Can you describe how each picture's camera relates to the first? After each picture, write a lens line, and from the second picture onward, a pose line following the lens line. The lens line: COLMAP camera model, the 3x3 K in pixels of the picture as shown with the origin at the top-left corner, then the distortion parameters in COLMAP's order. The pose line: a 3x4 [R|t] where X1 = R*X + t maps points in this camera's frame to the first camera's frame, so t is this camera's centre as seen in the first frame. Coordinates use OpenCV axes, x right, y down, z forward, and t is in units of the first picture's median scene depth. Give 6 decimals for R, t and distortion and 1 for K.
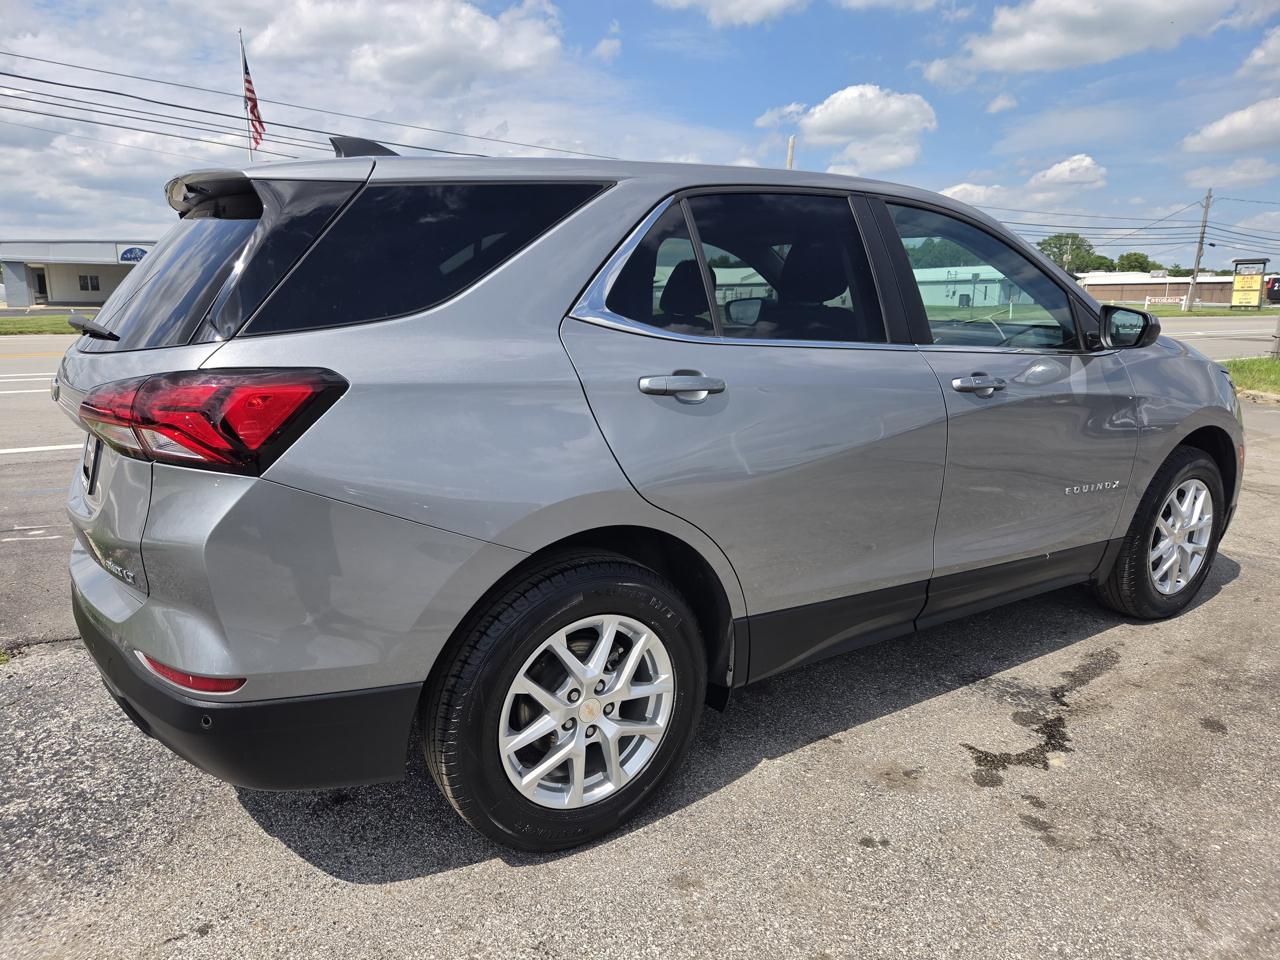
lens RADIAL K [[874.6, 0, 648.6], [0, 874.6, 464.1], [0, 0, 1]] dist [0.066829, -0.061422]
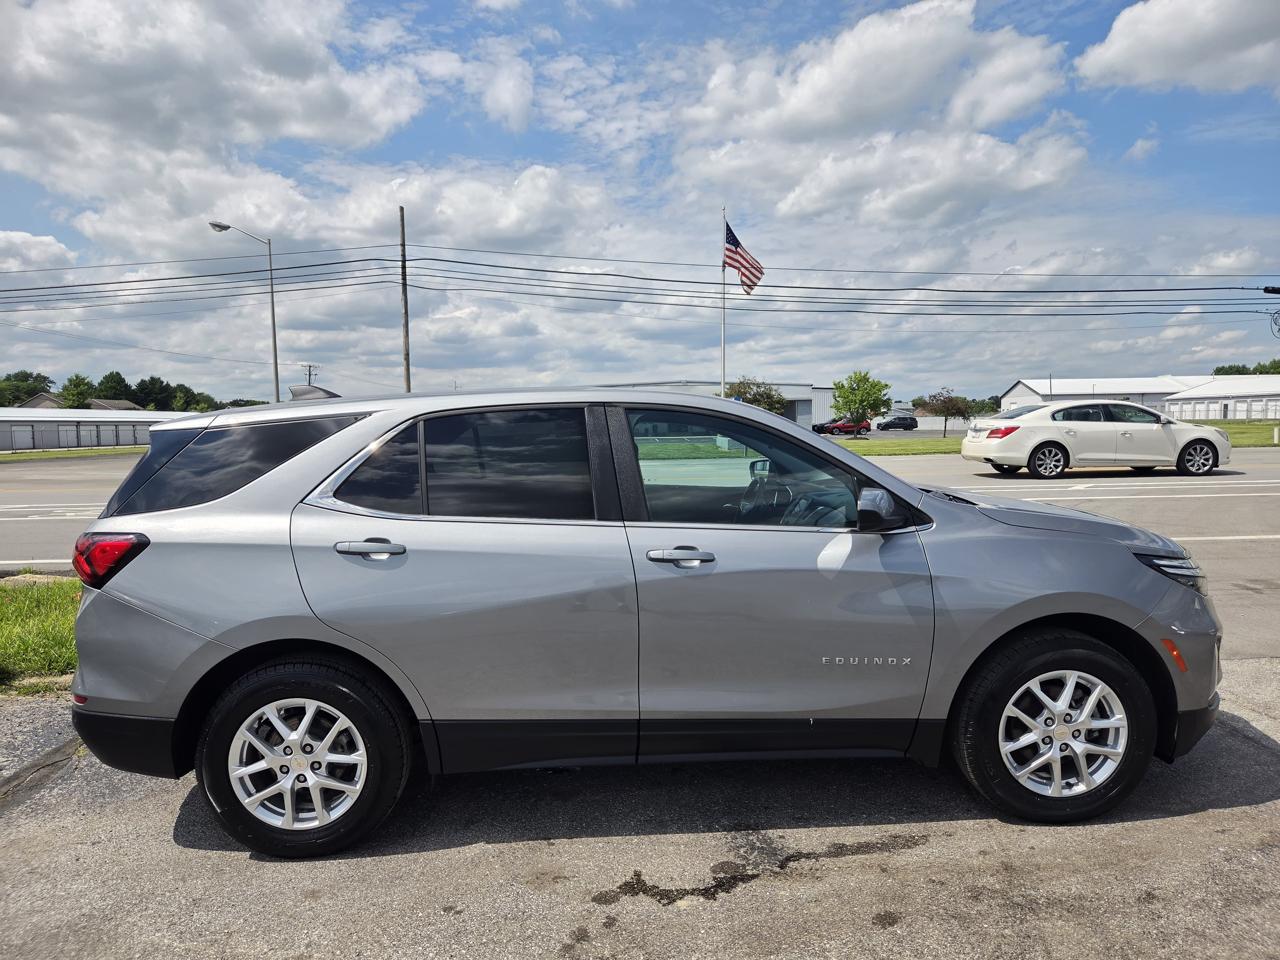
lens RADIAL K [[874.6, 0, 648.6], [0, 874.6, 464.1], [0, 0, 1]] dist [0.066829, -0.061422]
pose [[0.860292, 0.010361, -0.509697, 1.008106], [-0.076519, 0.991092, -0.109005, -0.088929], [0.504027, 0.132778, 0.853421, -0.046917]]
